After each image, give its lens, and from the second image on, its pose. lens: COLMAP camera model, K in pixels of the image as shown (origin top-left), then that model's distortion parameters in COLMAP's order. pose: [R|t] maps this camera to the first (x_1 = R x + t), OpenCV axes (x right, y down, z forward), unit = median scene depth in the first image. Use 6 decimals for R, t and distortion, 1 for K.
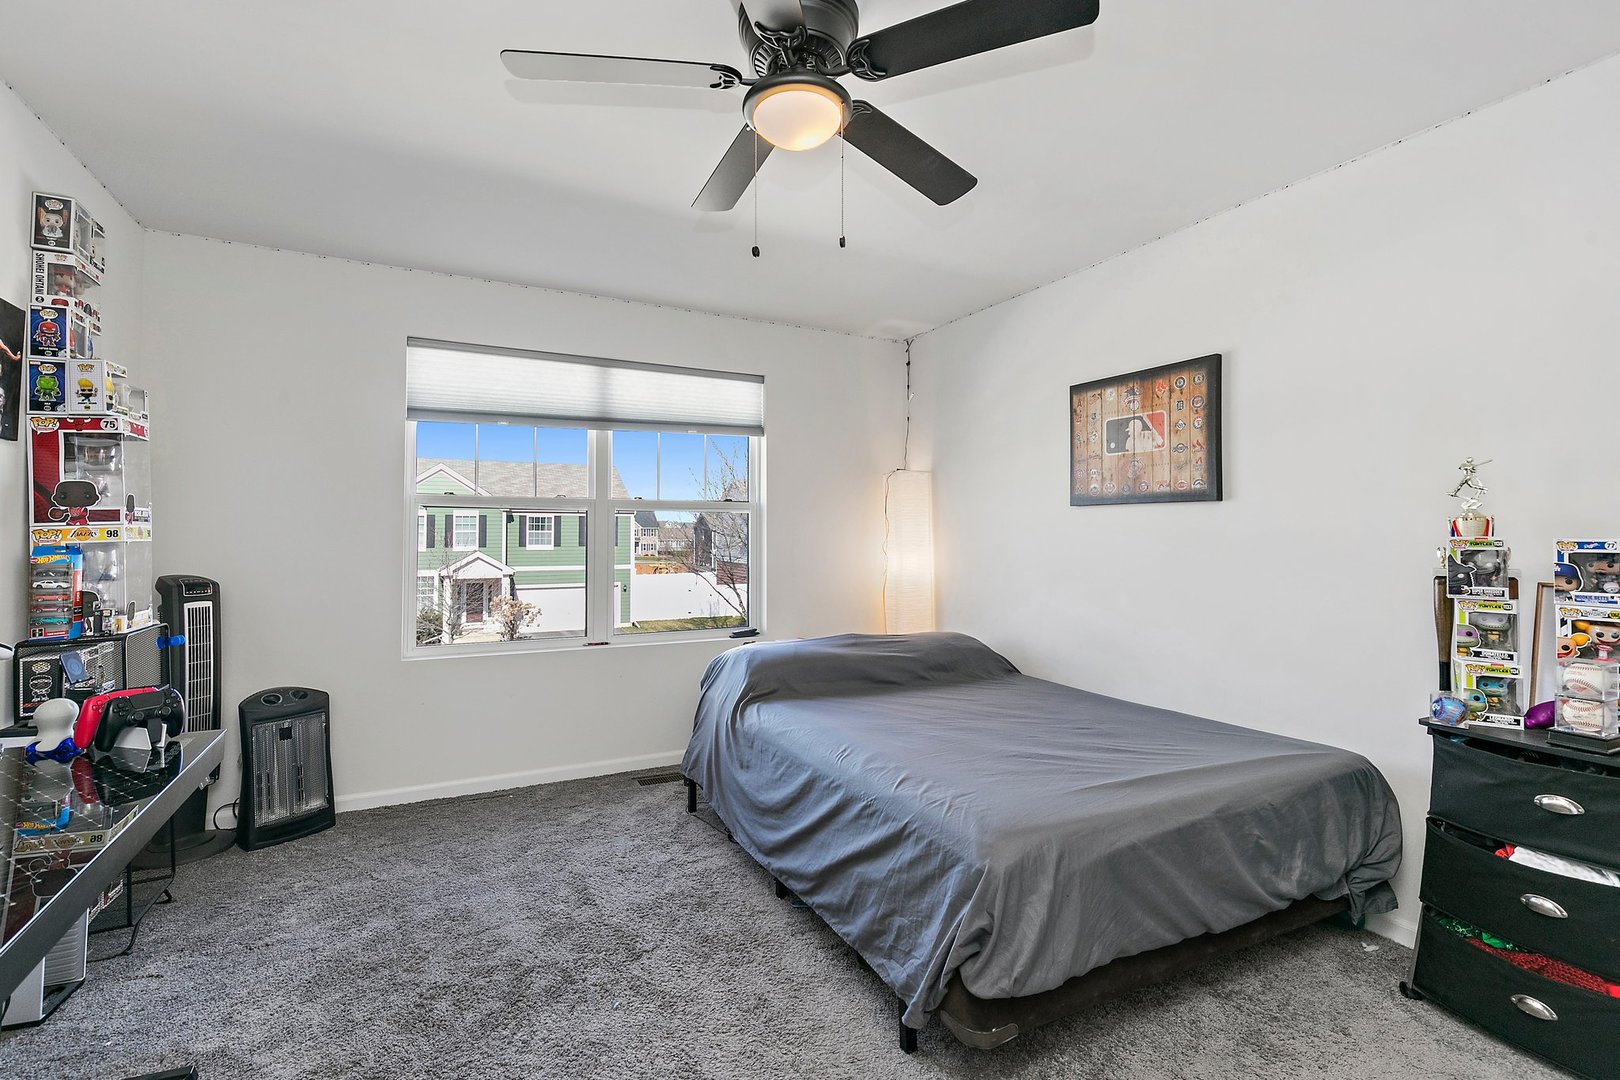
lens RADIAL K [[740.3, 0, 808.8], [0, 740.3, 522.2], [0, 0, 1]] dist [0.009519, -0.001086]
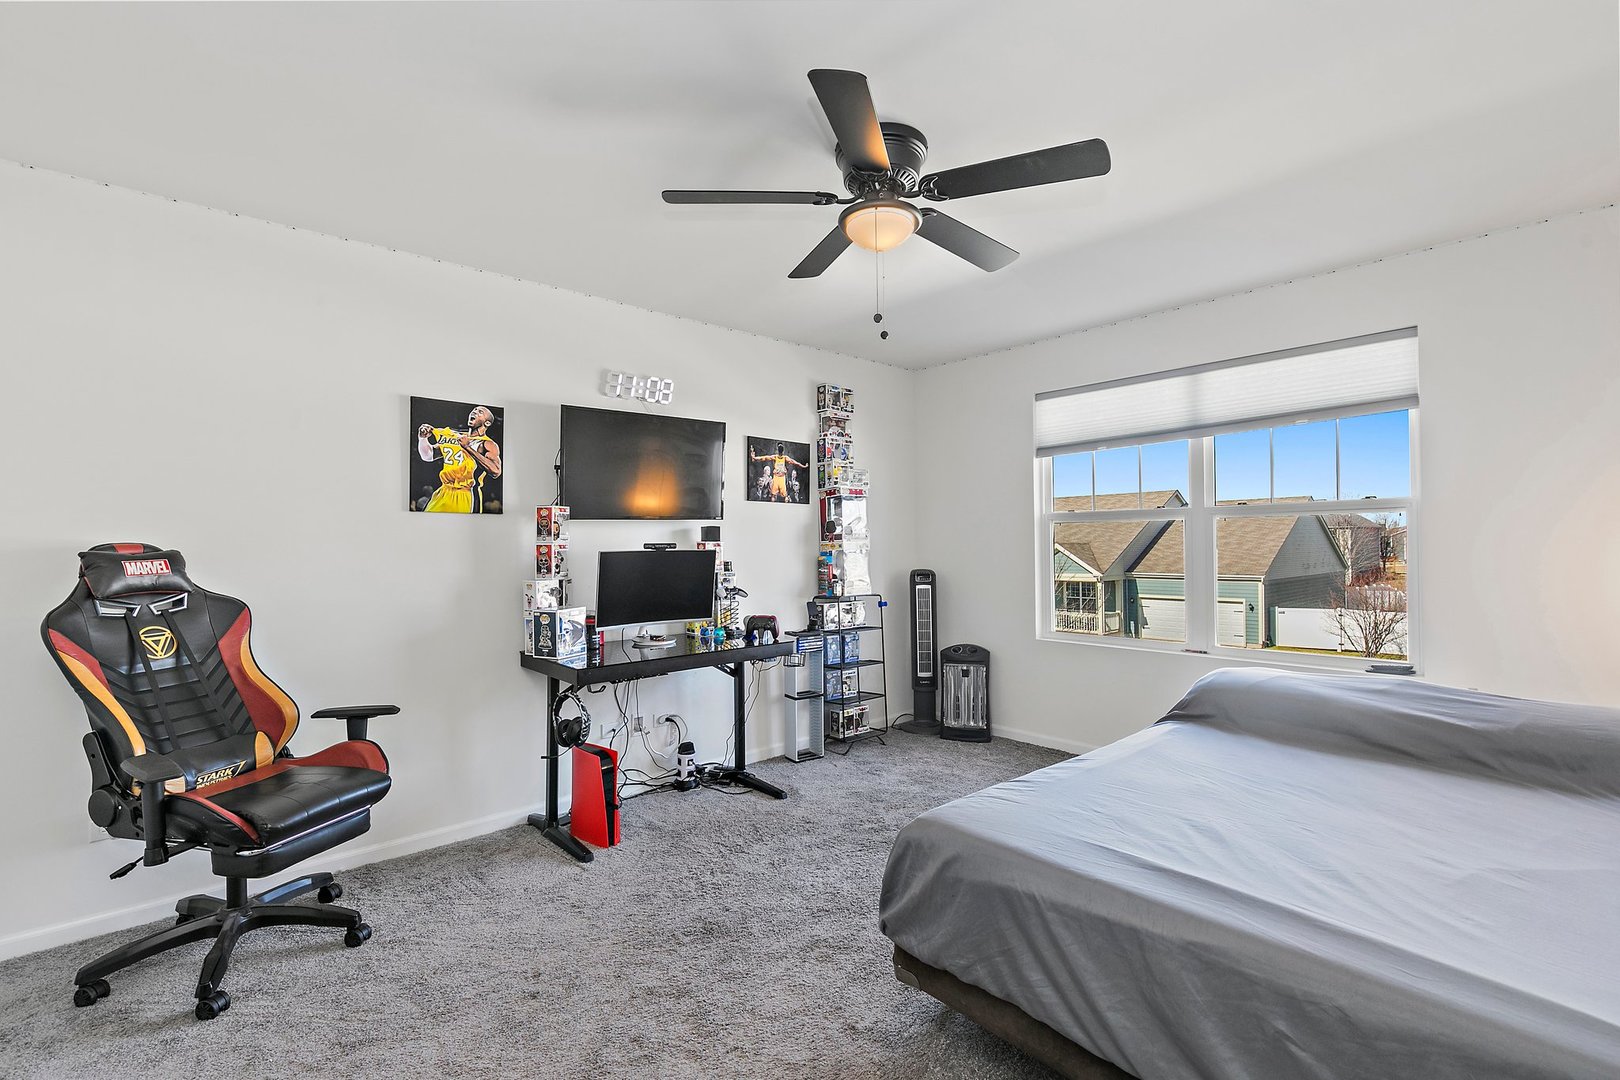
lens RADIAL K [[740.3, 0, 808.2], [0, 740.3, 553.5], [0, 0, 1]] dist [0.009519, -0.001086]
pose [[0.249357, 0.008009, -0.968378, 0.740212], [0.026370, 0.999539, 0.015057, 0.002714], [0.968052, -0.029291, 0.249031, 0.319589]]
